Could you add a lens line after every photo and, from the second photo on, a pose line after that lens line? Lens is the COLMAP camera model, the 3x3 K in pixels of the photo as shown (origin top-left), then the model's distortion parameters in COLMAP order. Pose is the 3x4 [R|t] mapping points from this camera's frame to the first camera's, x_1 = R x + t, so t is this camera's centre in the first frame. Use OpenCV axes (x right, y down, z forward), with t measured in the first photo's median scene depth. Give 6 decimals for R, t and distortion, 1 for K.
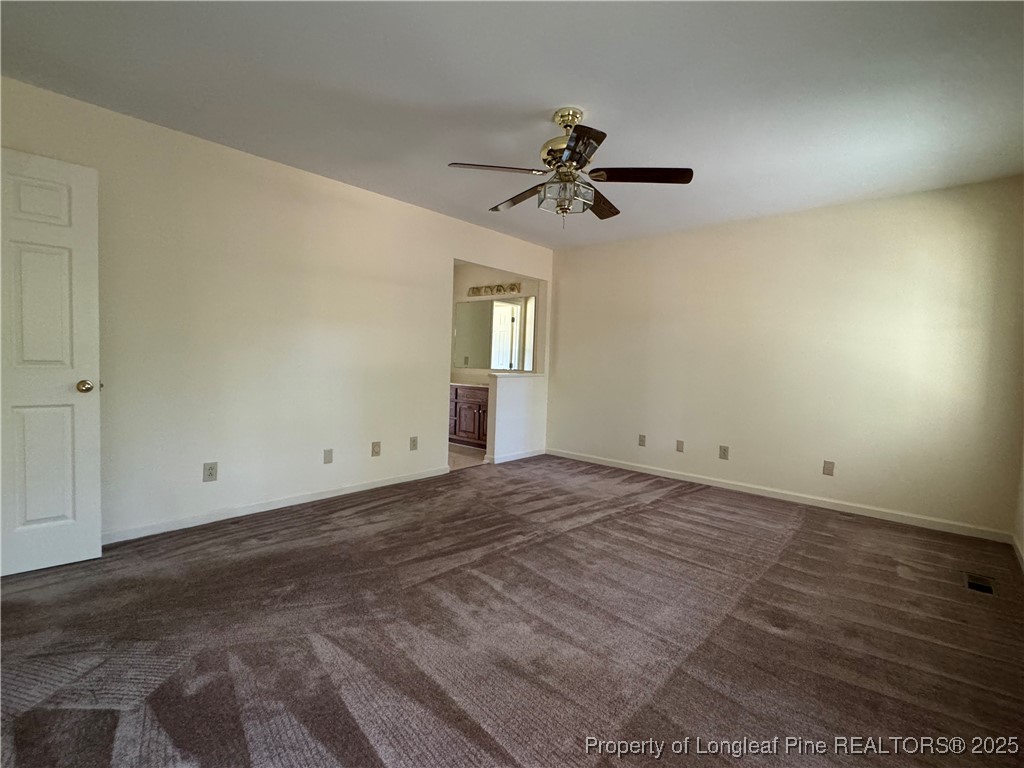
lens RADIAL K [[482.0, 0, 506.4], [0, 482.0, 380.8], [0, 0, 1]] dist [-0.005600, 0.001507]
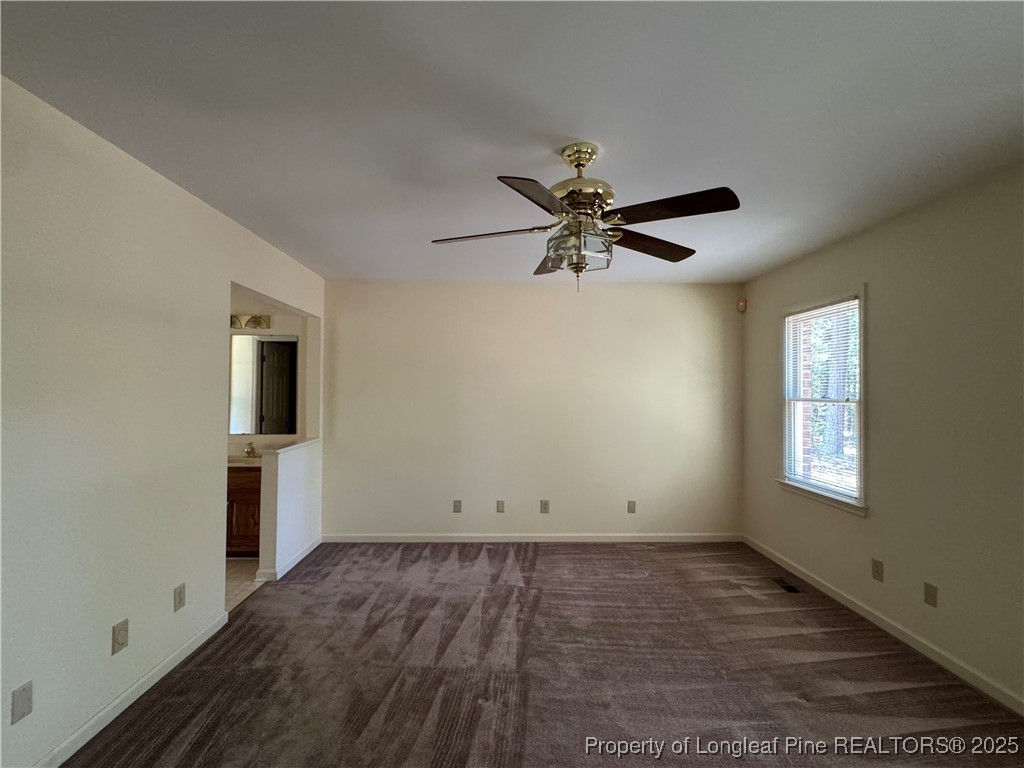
lens RADIAL K [[482.0, 0, 510.5], [0, 482.0, 381.7], [0, 0, 1]] dist [-0.005600, 0.001507]
pose [[0.722337, -0.016816, 0.691337, -0.318999], [0.047085, 0.998580, -0.024906, -0.098388], [-0.689937, 0.050542, 0.722103, 0.326738]]
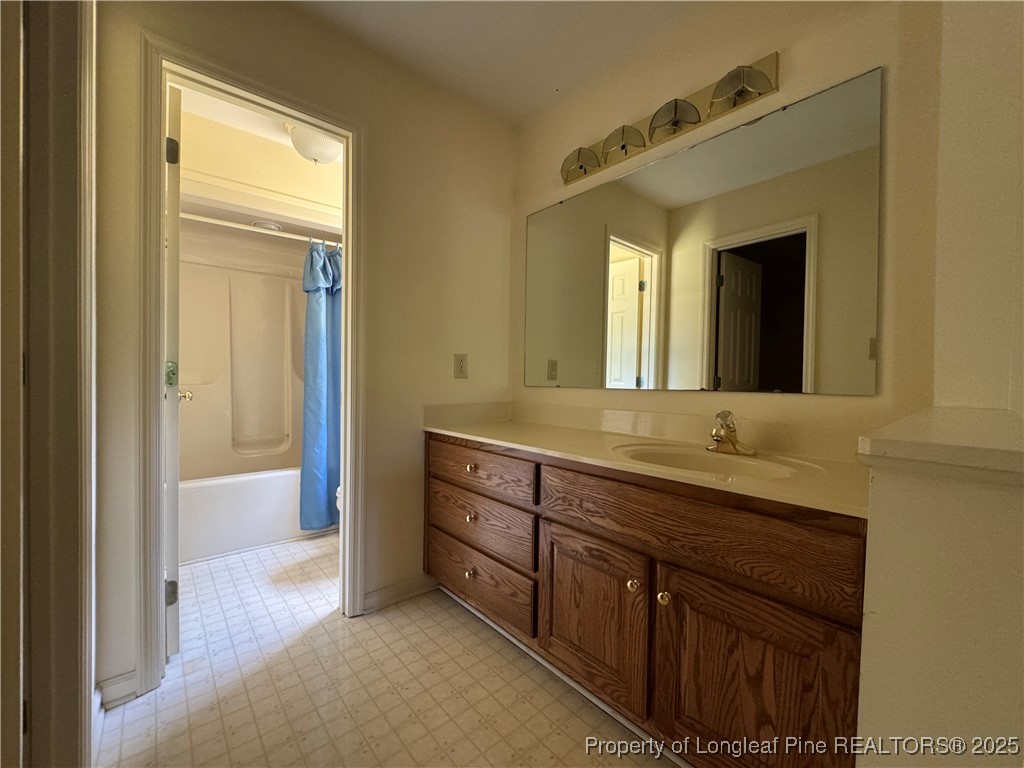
lens RADIAL K [[410.0, 0, 513.1], [0, 410.0, 384.1], [0, 0, 1]] dist [-0.000237, 0.000002]
pose [[0.992652, -0.017029, -0.119796, -0.131429], [0.012990, 0.999323, -0.034418, -0.031872], [0.120302, 0.032609, 0.992202, 1.141013]]
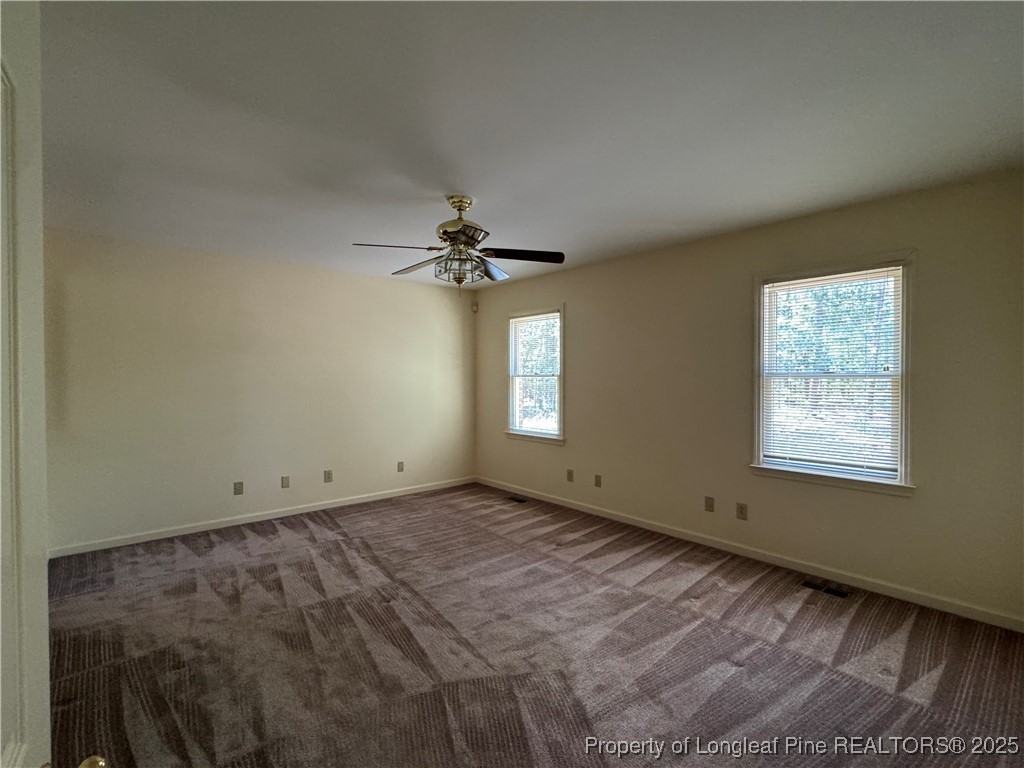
lens RADIAL K [[482.0, 0, 515.2], [0, 482.0, 380.3], [0, 0, 1]] dist [-0.005600, 0.001507]
pose [[0.105048, -0.039942, 0.993665, -0.639380], [0.046411, 0.998301, 0.035221, -0.096979], [-0.993384, 0.042417, 0.106723, 0.478347]]
